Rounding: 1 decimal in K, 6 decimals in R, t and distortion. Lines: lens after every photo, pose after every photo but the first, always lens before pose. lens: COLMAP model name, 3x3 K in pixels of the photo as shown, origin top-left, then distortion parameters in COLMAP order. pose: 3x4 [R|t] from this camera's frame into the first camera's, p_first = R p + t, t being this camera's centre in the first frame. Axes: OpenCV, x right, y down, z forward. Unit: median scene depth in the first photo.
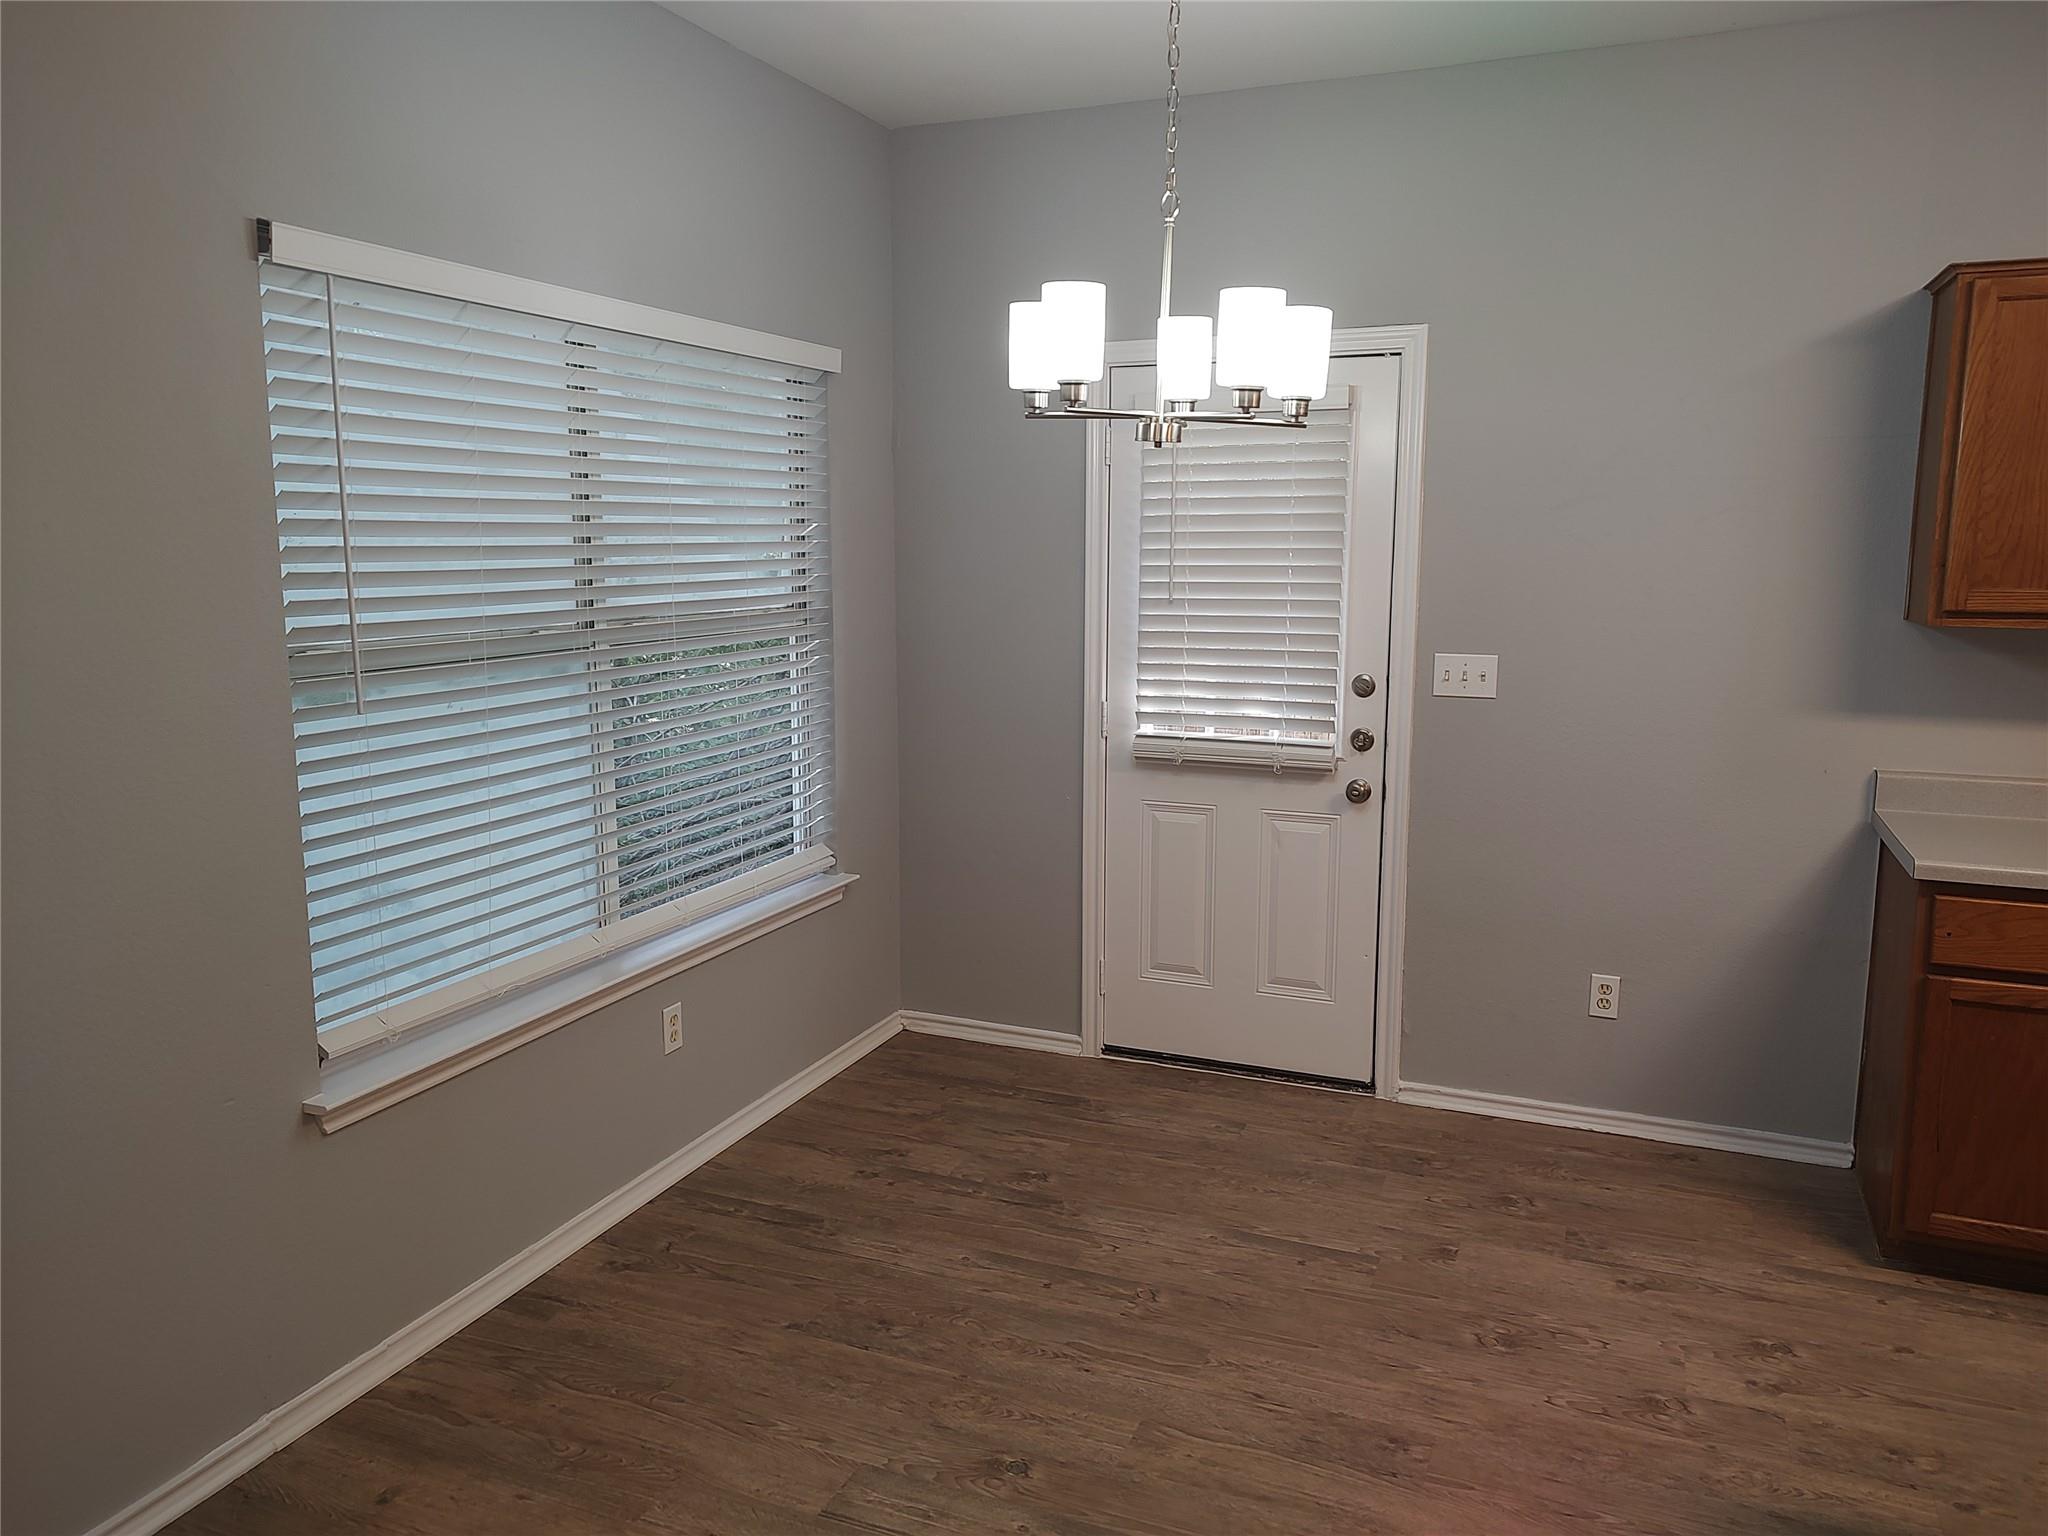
lens RADIAL K [[1447.5, 0, 1028.3], [0, 1447.5, 762.9], [0, 0, 1]] dist [0.033746, -0.030545]
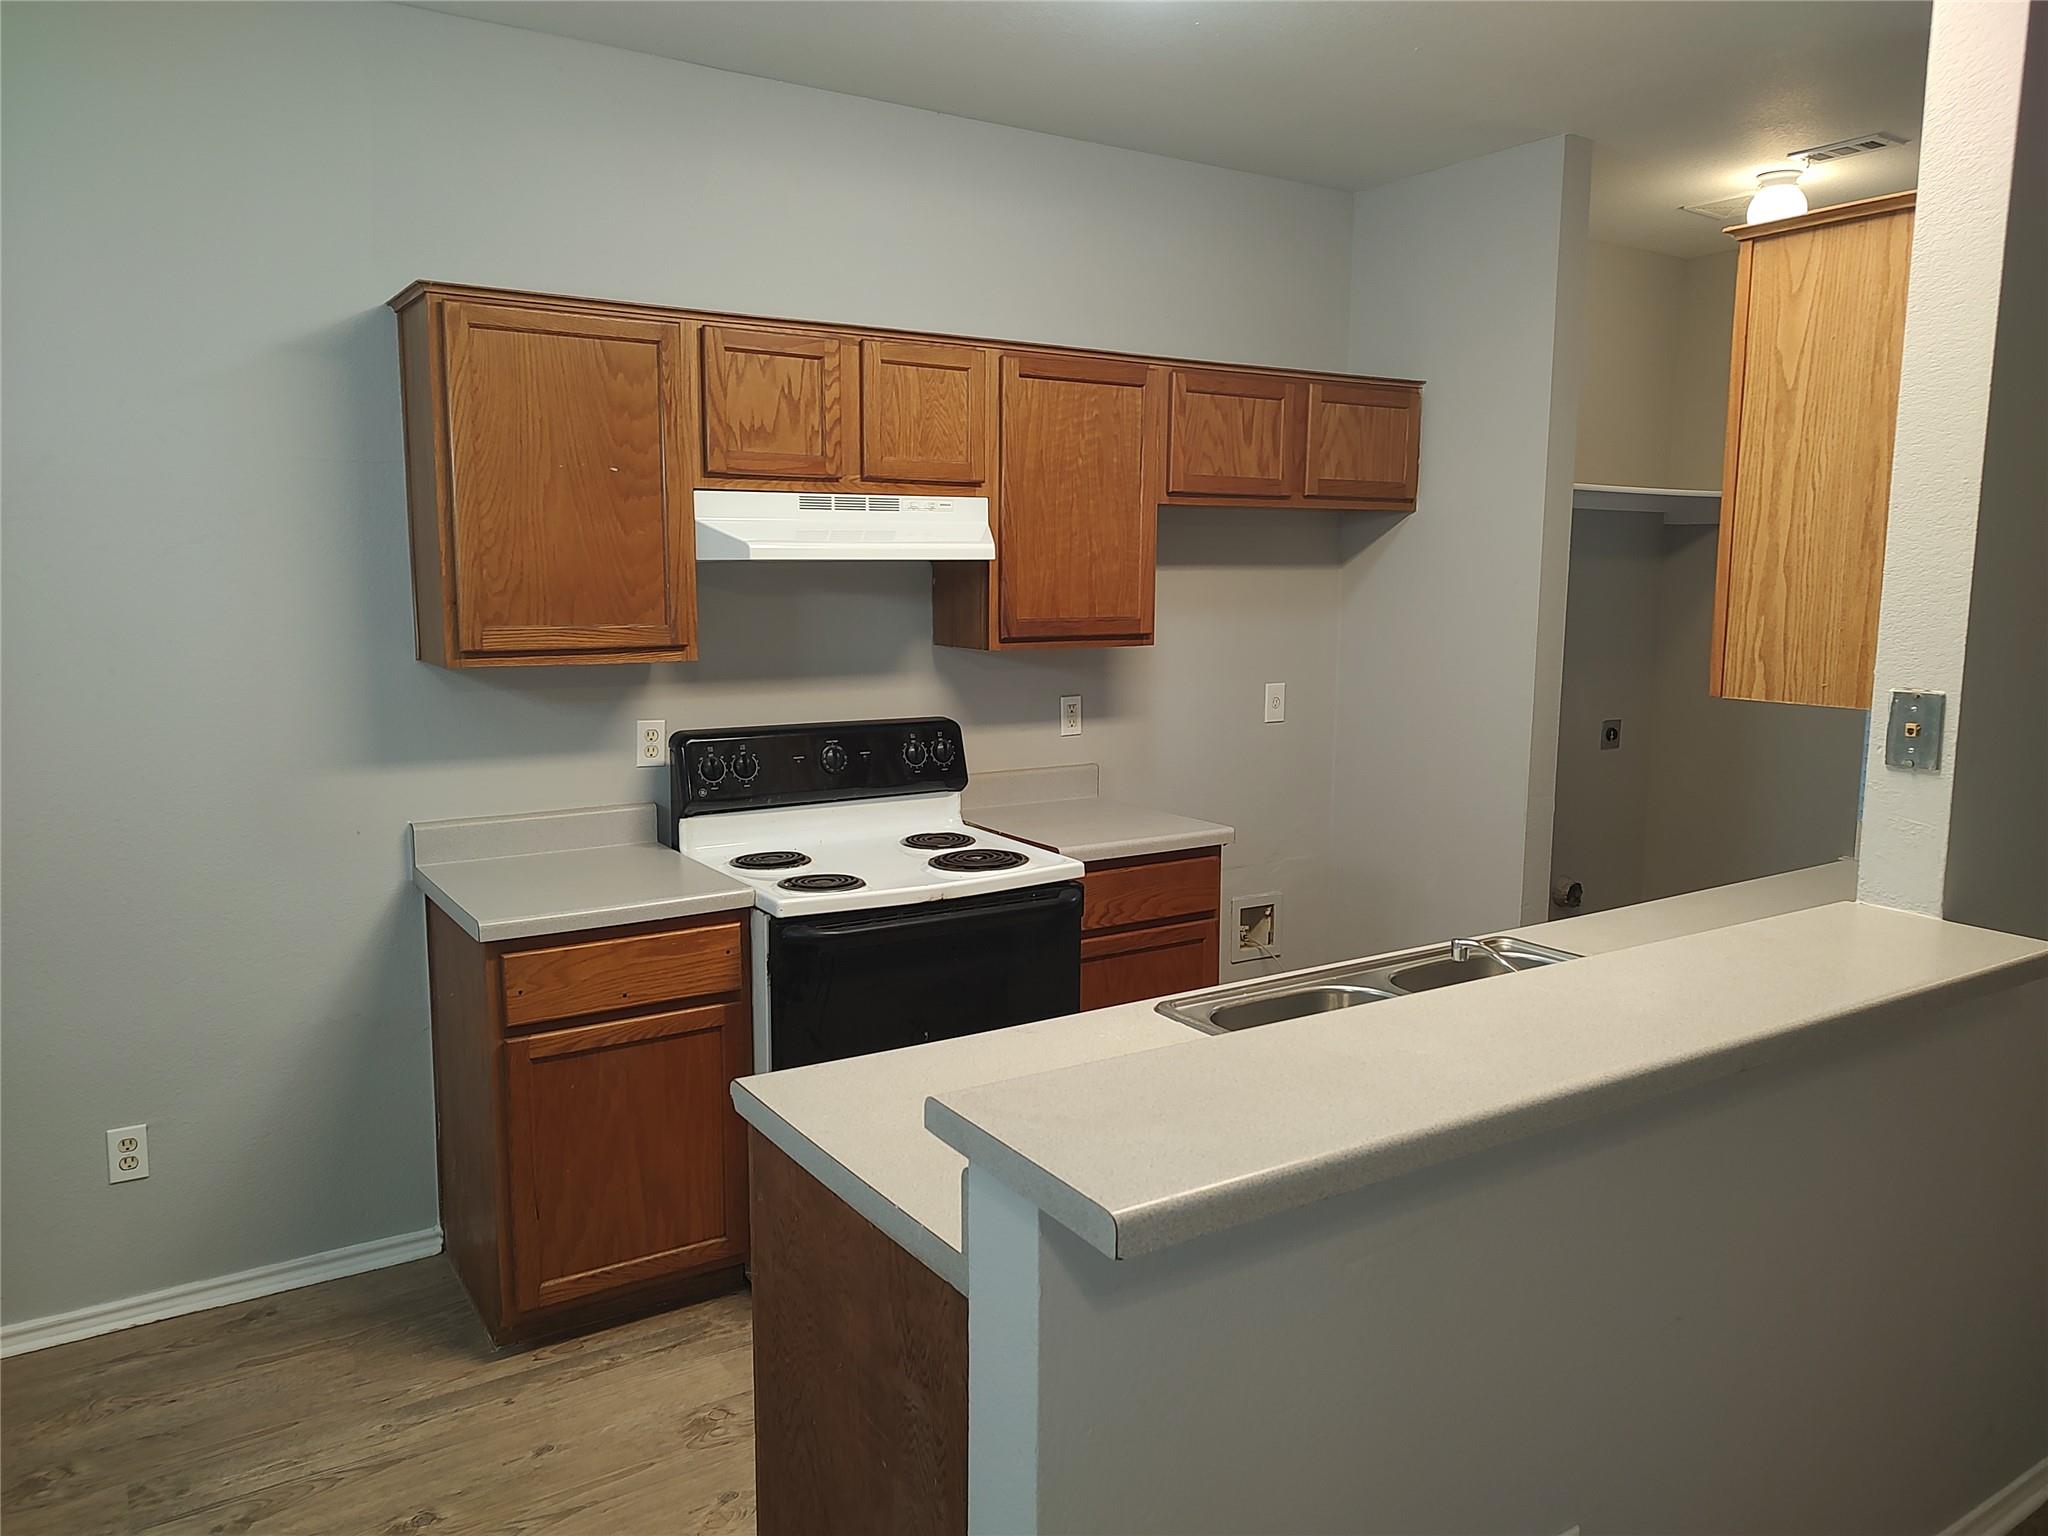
lens RADIAL K [[1447.5, 0, 1028.3], [0, 1447.5, 762.9], [0, 0, 1]] dist [0.033746, -0.030545]
pose [[0.556423, -0.107533, 0.823912, 0.049887], [0.119617, 0.991628, 0.048640, -0.034804], [-0.822244, 0.071490, 0.564627, 0.175434]]
